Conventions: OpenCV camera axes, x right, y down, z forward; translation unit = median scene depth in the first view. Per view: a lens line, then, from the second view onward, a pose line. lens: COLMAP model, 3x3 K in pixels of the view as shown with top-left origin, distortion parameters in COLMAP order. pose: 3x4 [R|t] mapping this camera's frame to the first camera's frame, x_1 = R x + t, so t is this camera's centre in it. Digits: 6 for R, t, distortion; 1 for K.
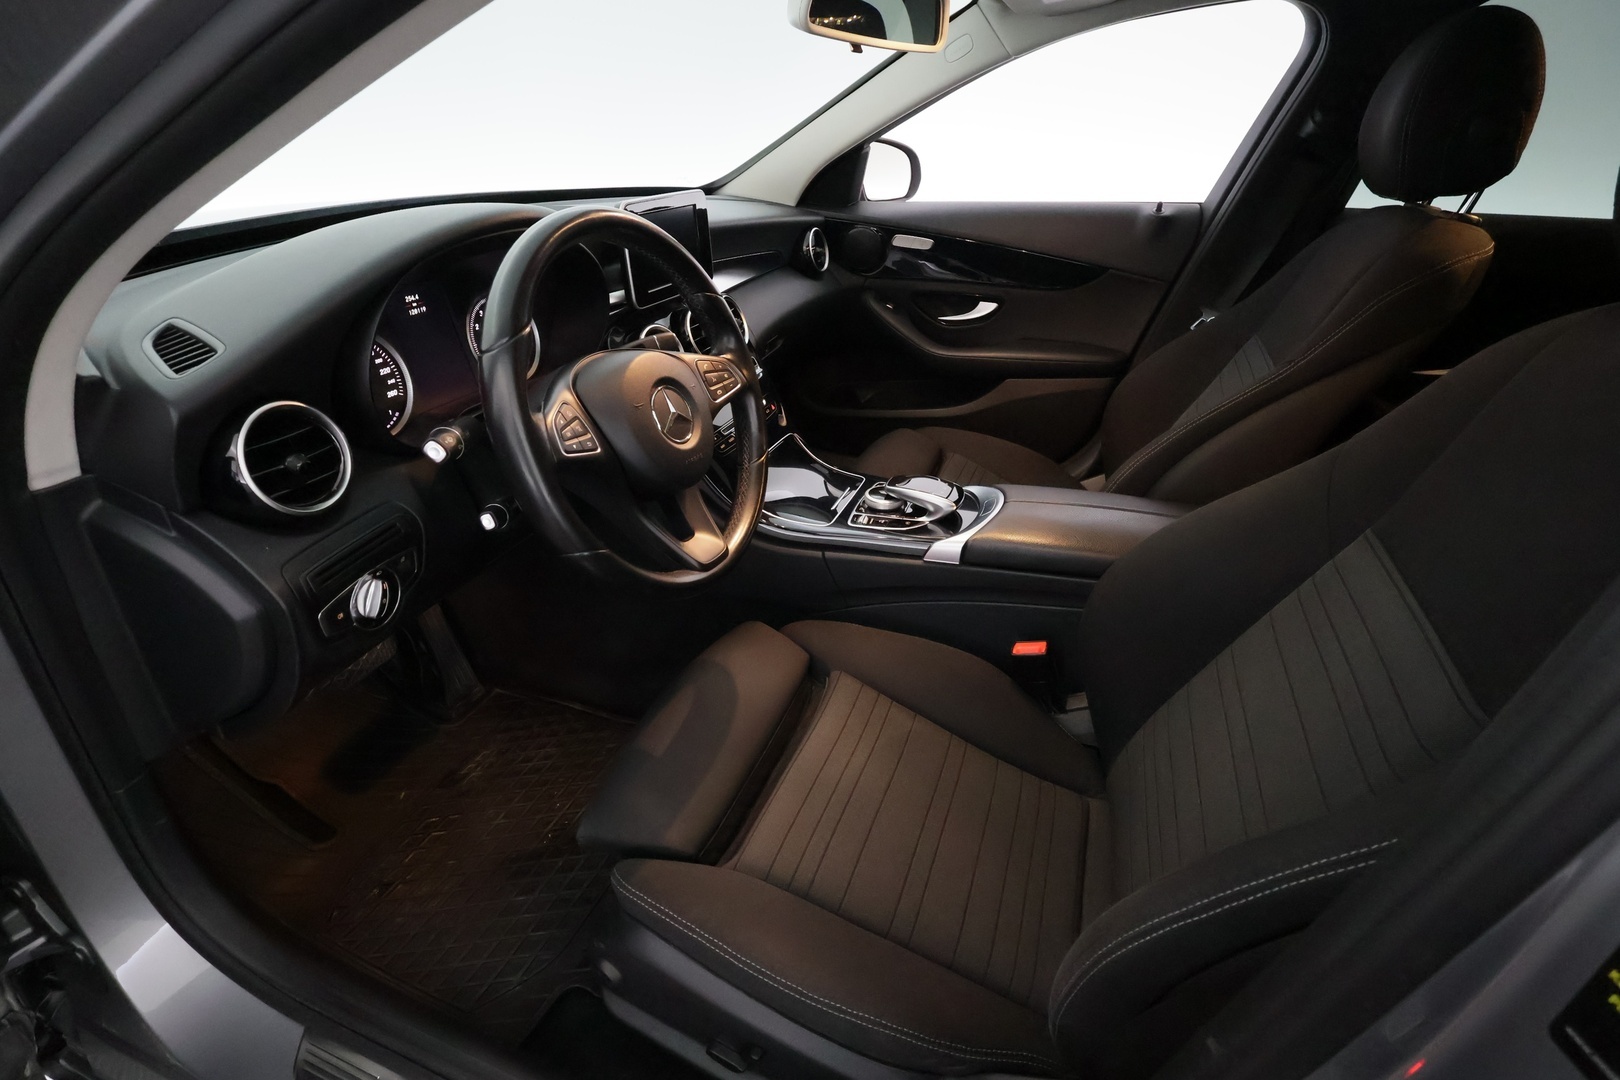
lens RADIAL K [[763.5, 0, 810.0], [0, 763.5, 540.0], [0, 0, 1]] dist [-0.000850, 0.000297]
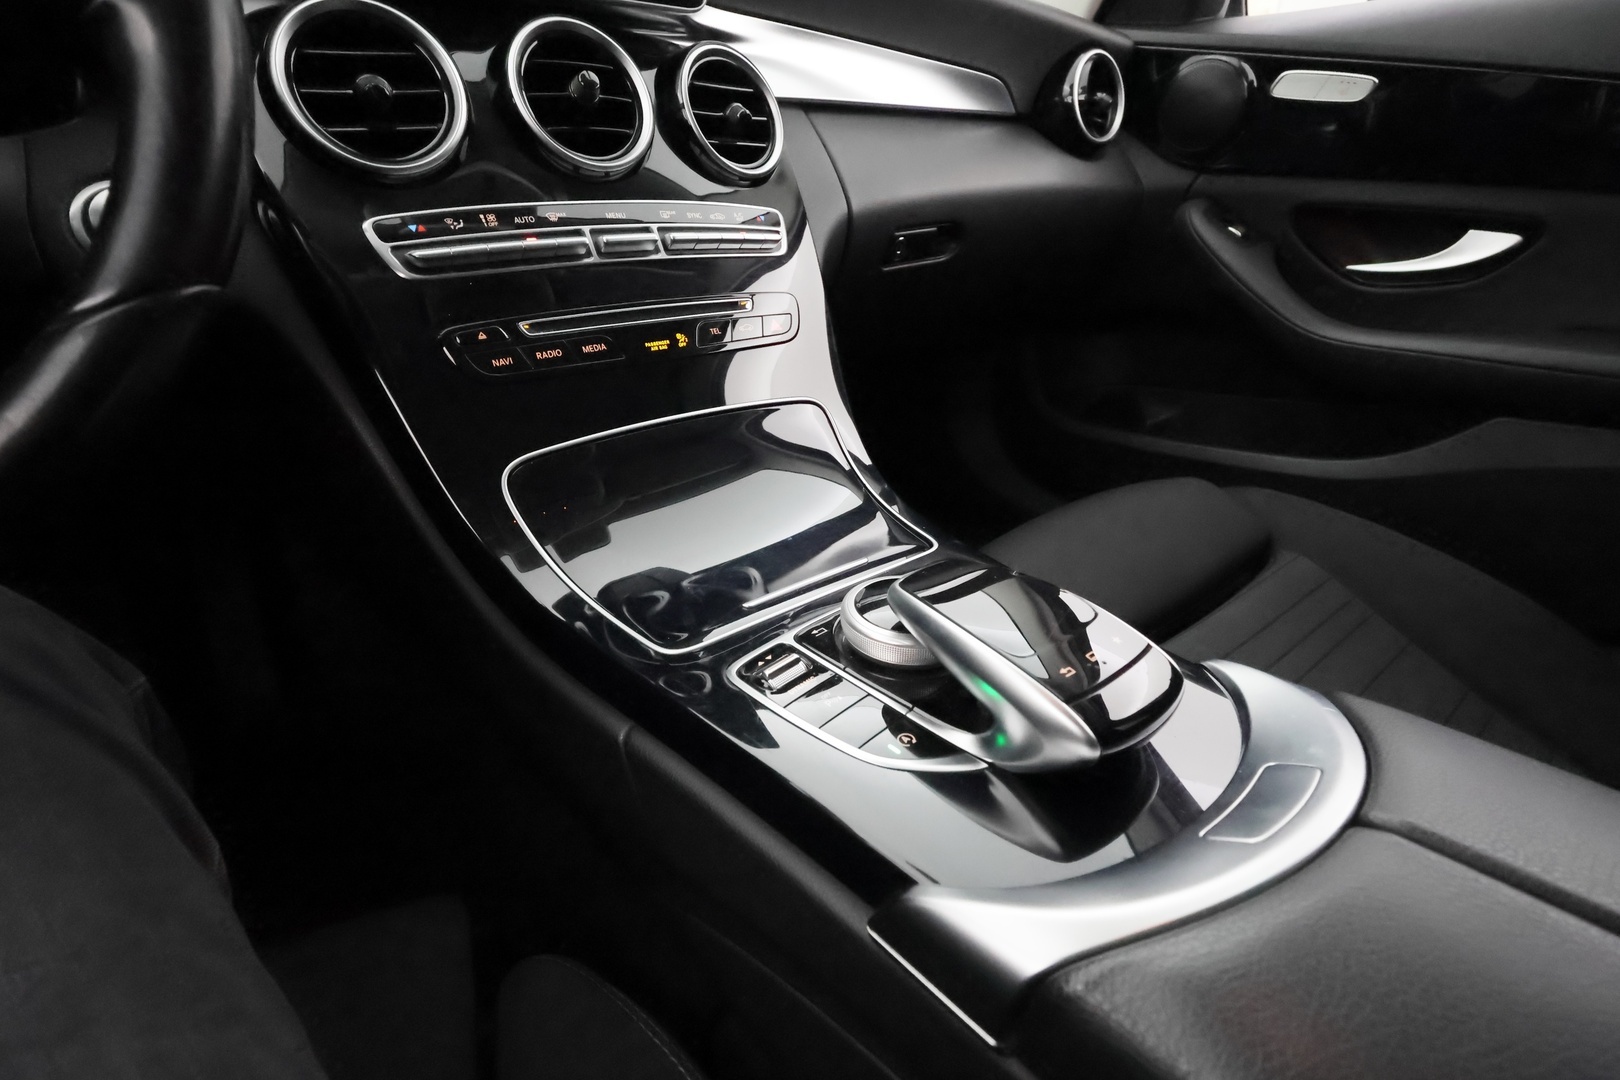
lens RADIAL K [[750.3, 0, 832.6], [0, 750.3, 537.5], [0, 0, 1]] dist [0.002516, 0.000700]
pose [[0.874621, 0.233343, -0.424957, 0.129804], [-0.252725, 0.967474, 0.011094, -0.060160], [0.413724, 0.097694, 0.905145, 0.488166]]
